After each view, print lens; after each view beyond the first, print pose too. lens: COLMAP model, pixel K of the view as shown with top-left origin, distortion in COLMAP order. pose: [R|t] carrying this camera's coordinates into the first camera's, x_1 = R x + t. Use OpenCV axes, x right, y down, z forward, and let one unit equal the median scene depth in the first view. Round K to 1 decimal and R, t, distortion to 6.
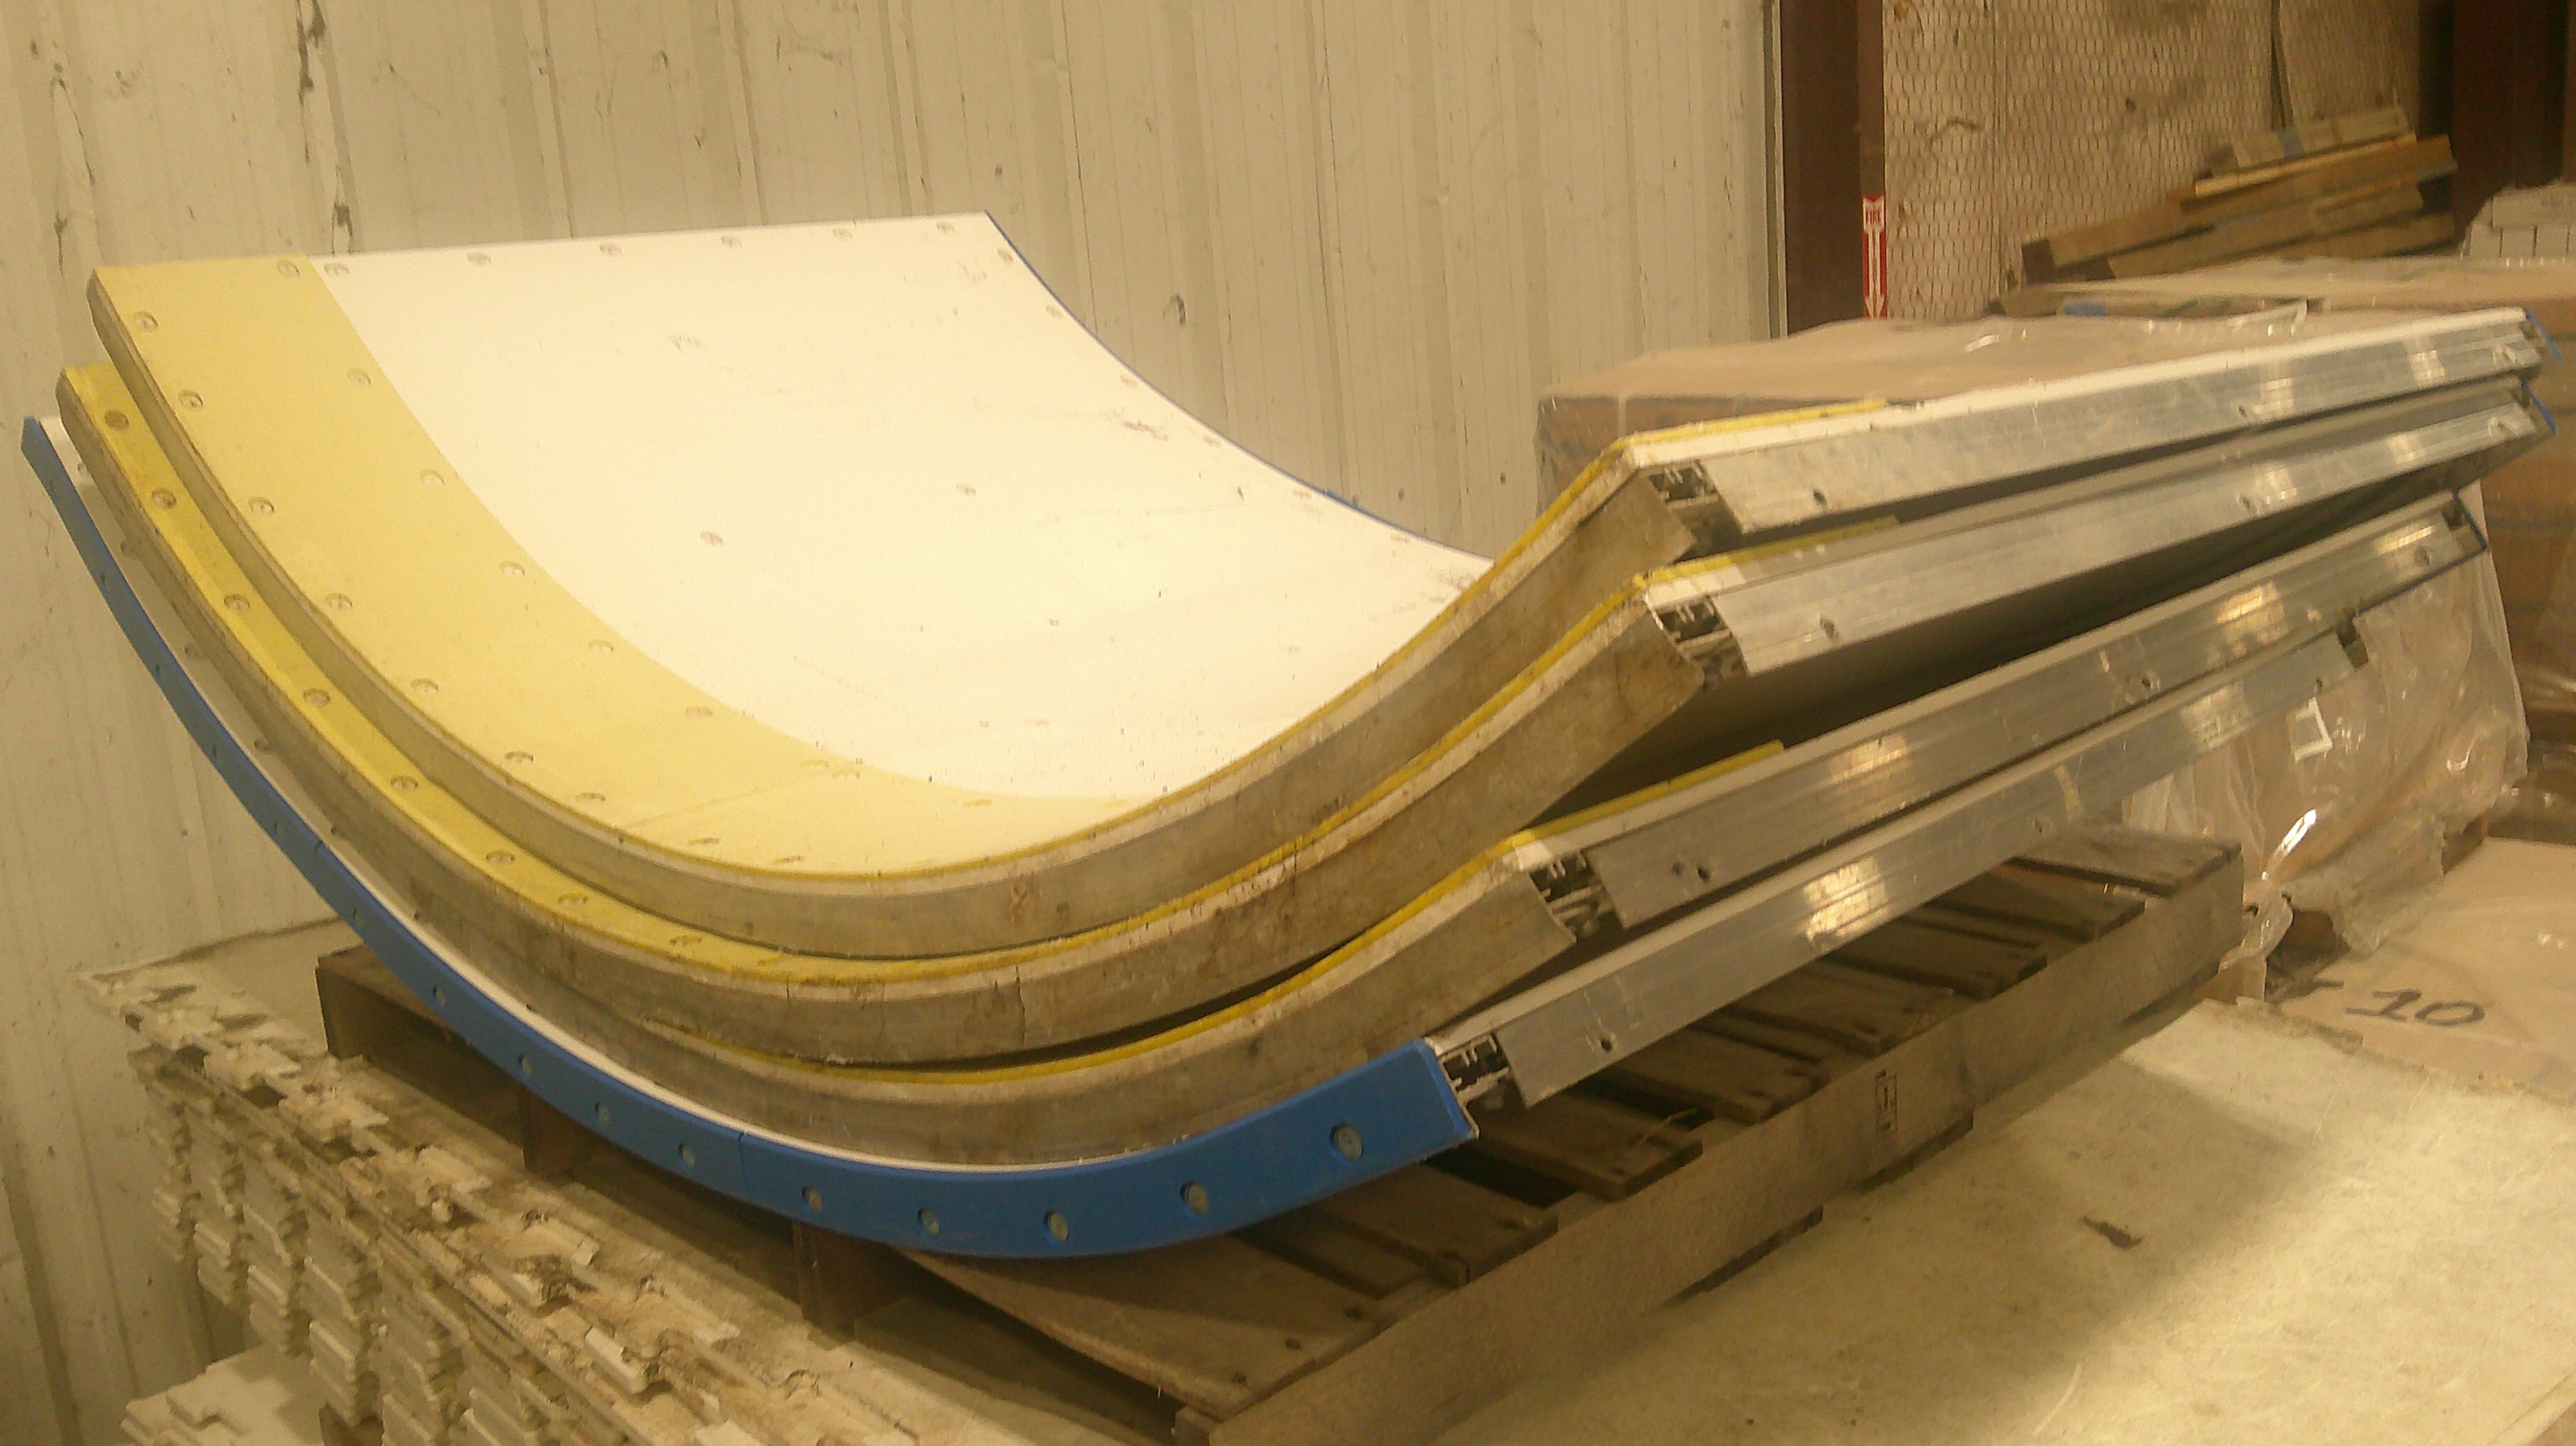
lens RADIAL K [[2295.3, 0, 1292.2], [0, 2295.3, 652.7], [0, 0, 1]] dist [0.102813, -0.253184]
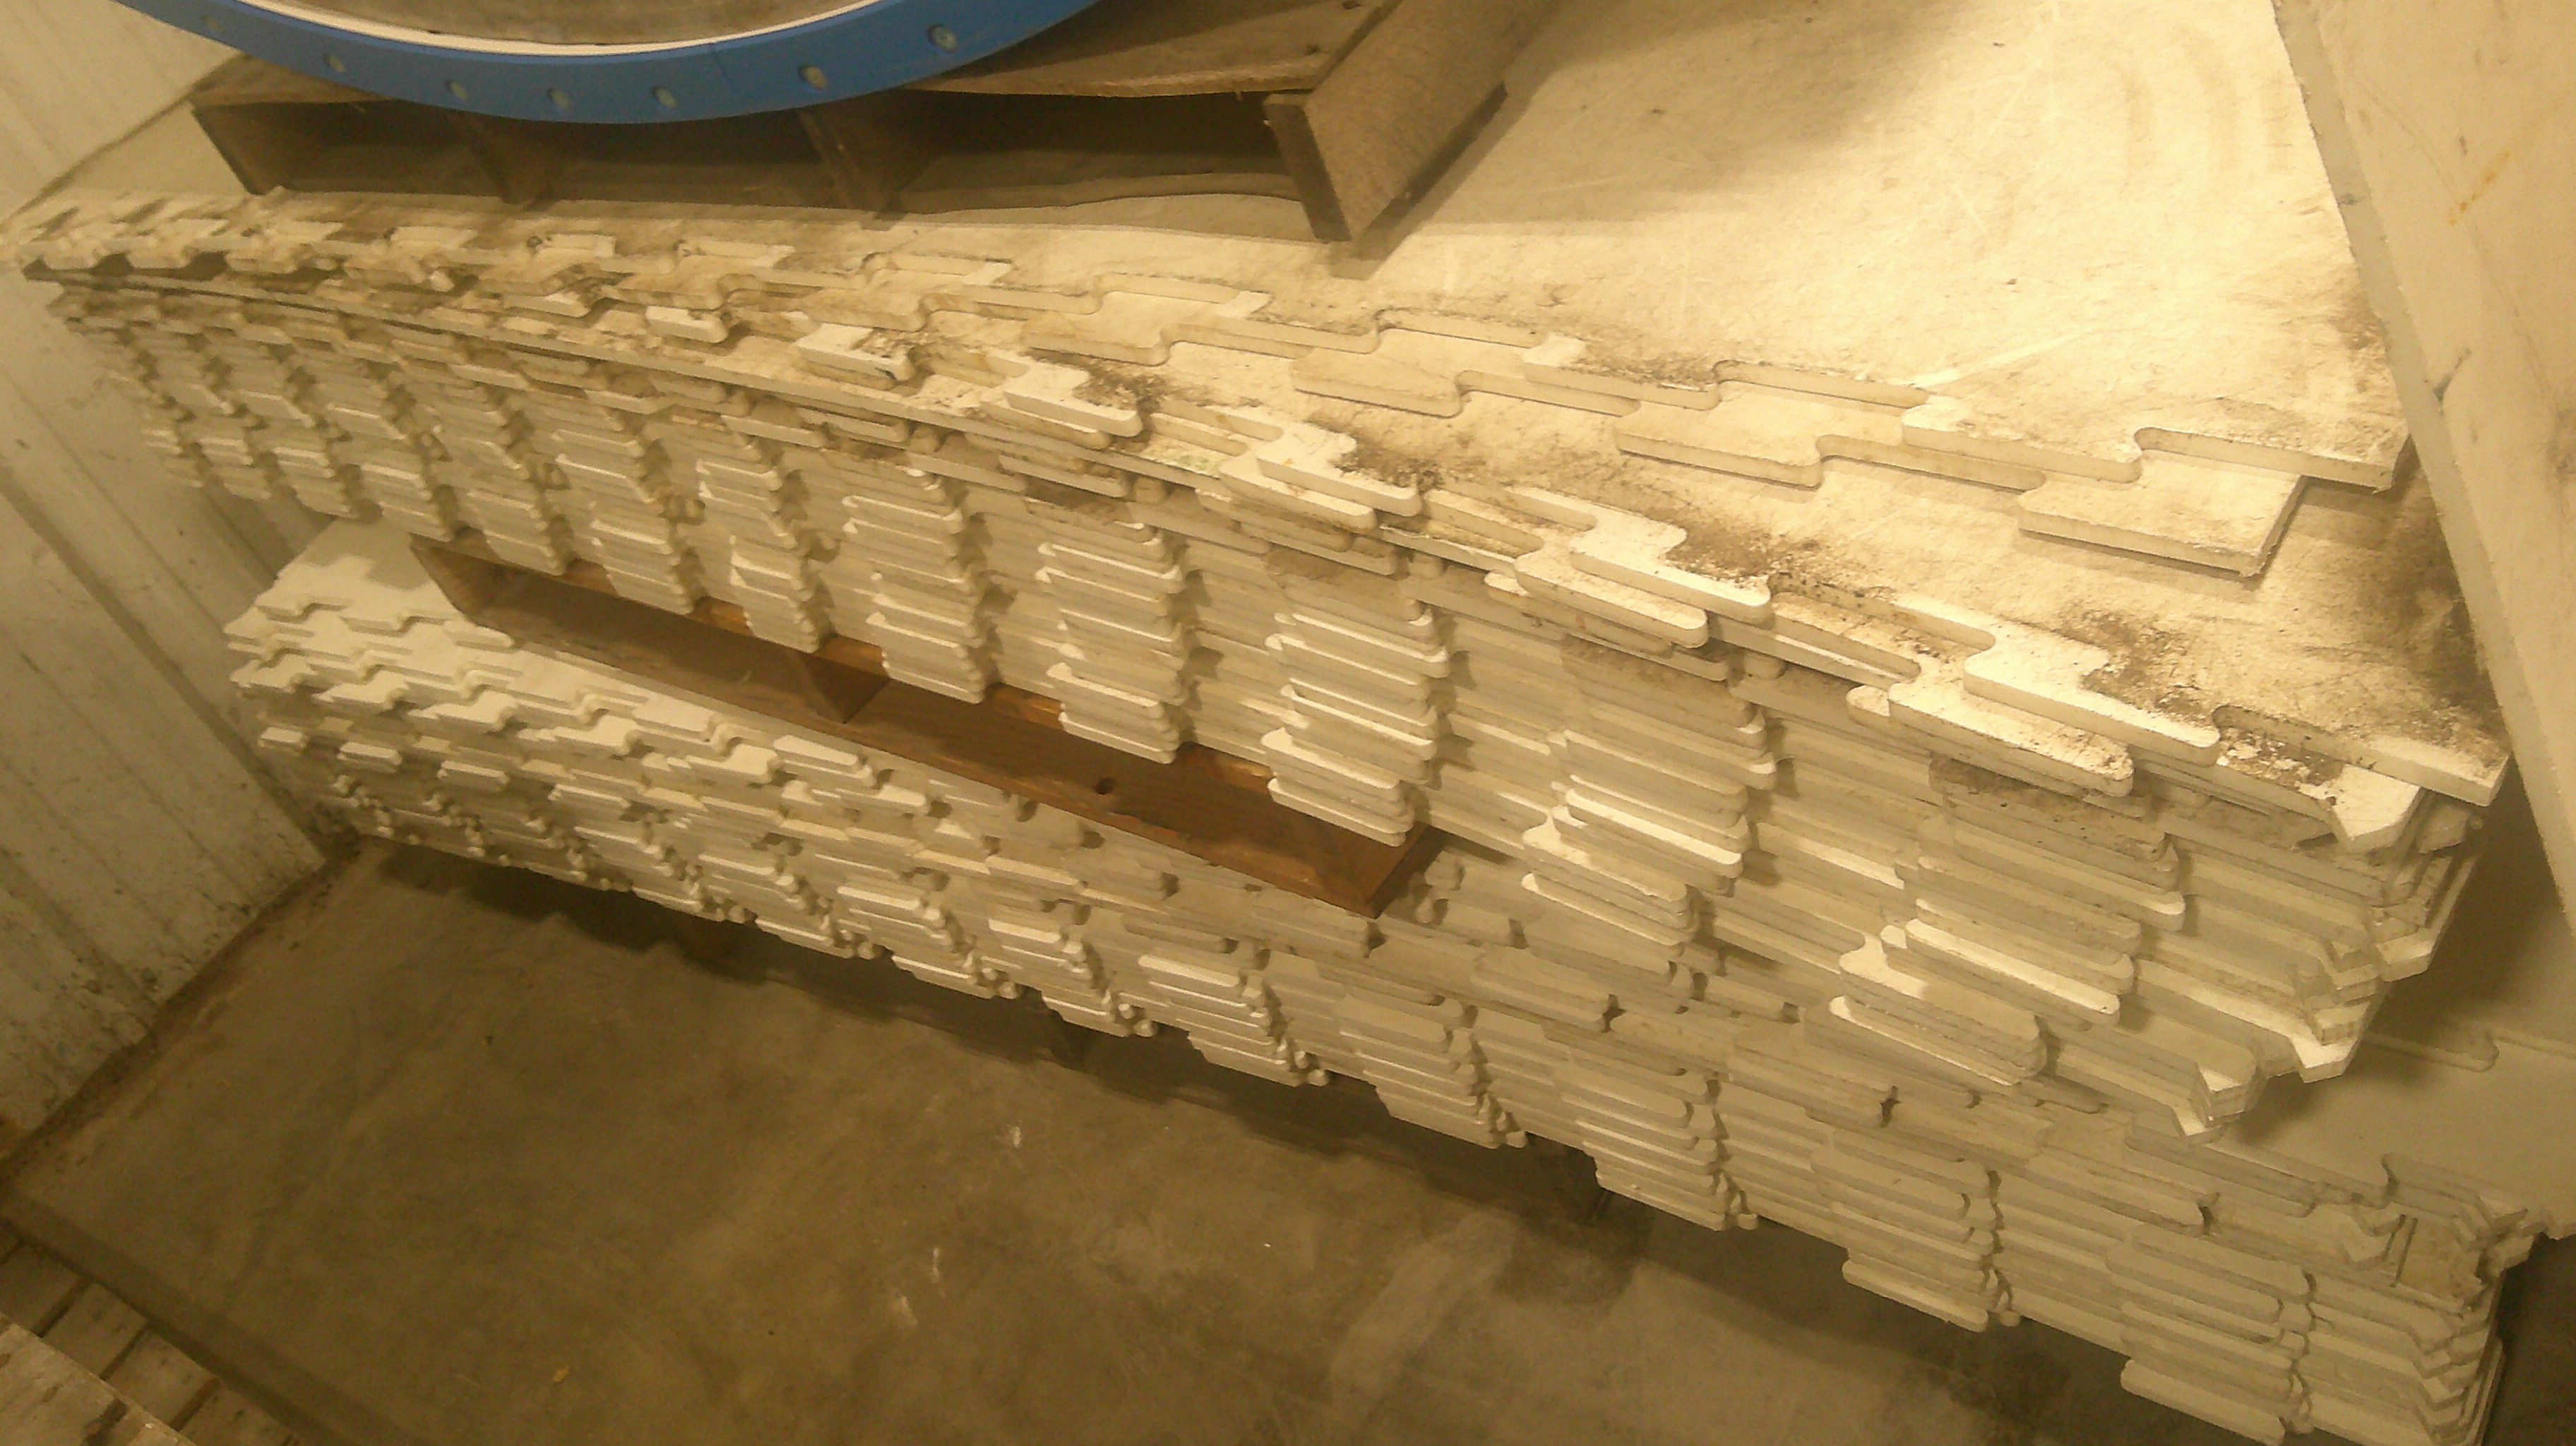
lens RADIAL K [[2295.3, 0, 1283.6], [0, 2295.3, 712.4], [0, 0, 1]] dist [0.102813, -0.253184]
pose [[0.943257, -0.331110, -0.025144, -0.062157], [0.309222, 0.848256, 0.429934, 0.077364], [-0.121027, -0.413313, 0.902510, 0.002566]]
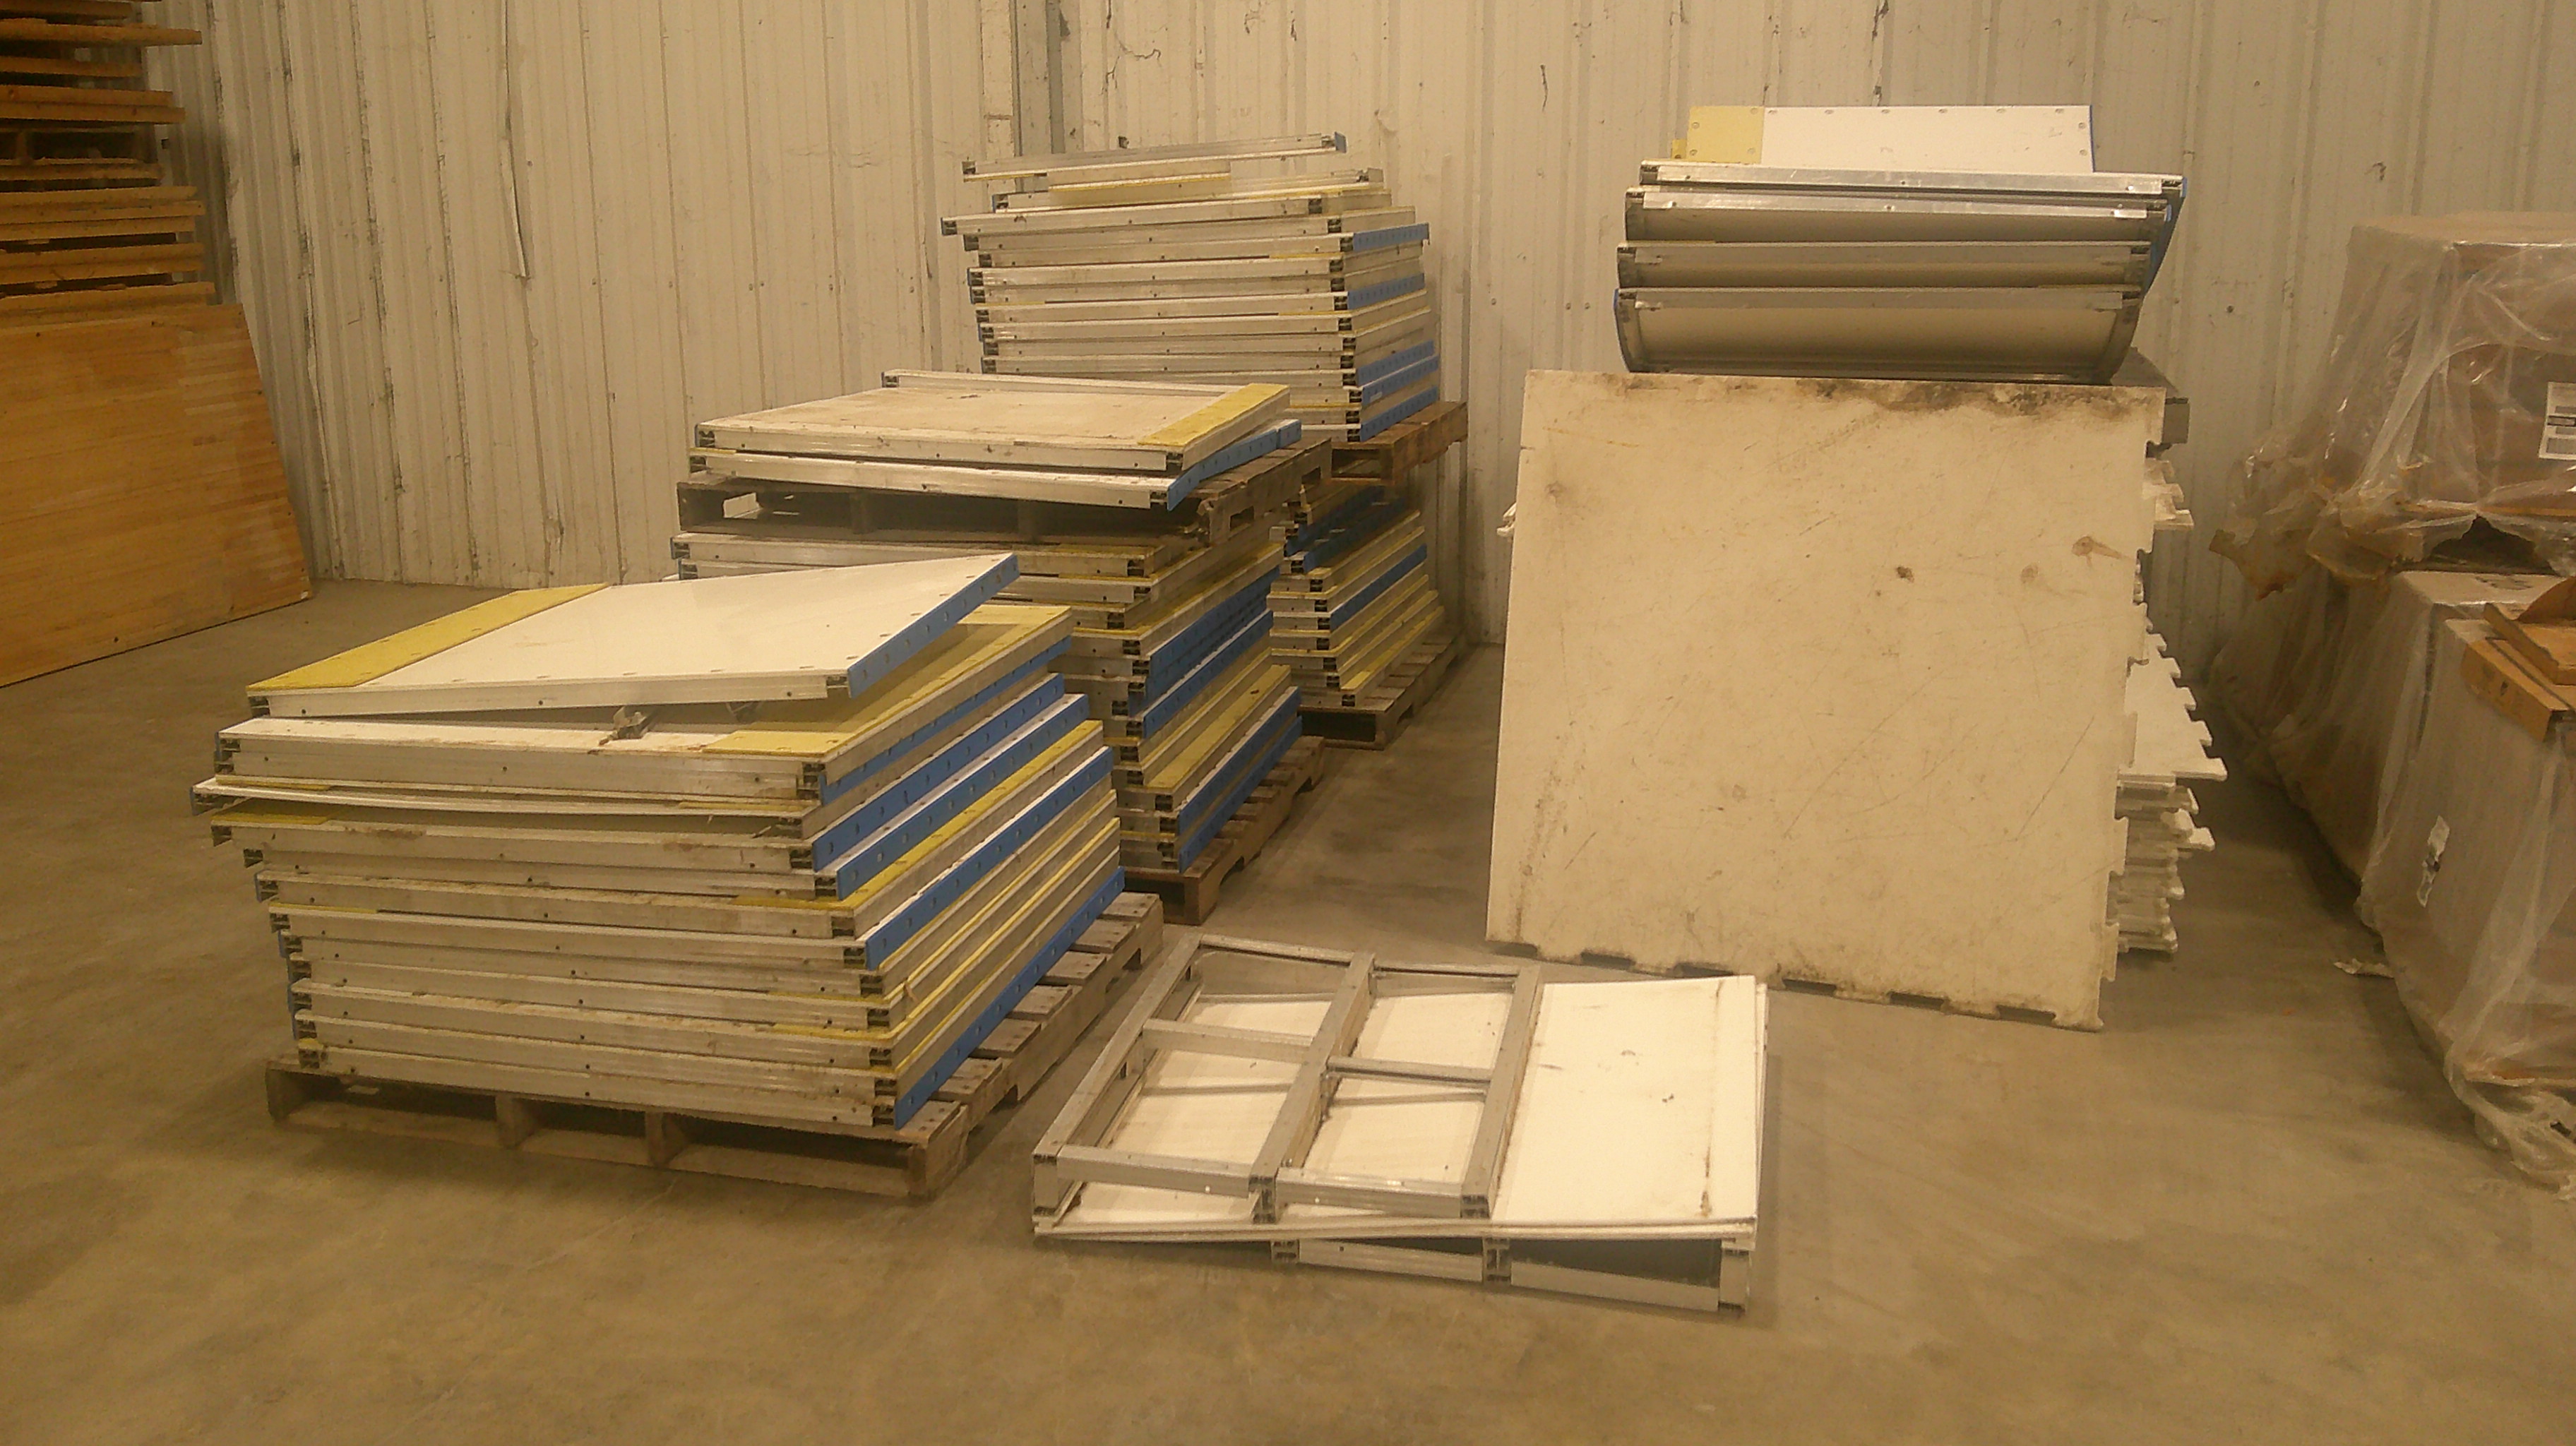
lens RADIAL K [[2295.3, 0, 1270.3], [0, 2295.3, 705.8], [0, 0, 1]] dist [0.102813, -0.253184]
pose [[0.517453, 0.272374, -0.811206, 1.951422], [-0.198558, 0.960334, 0.195789, 0.106100], [0.832356, 0.059760, 0.551010, -1.120313]]
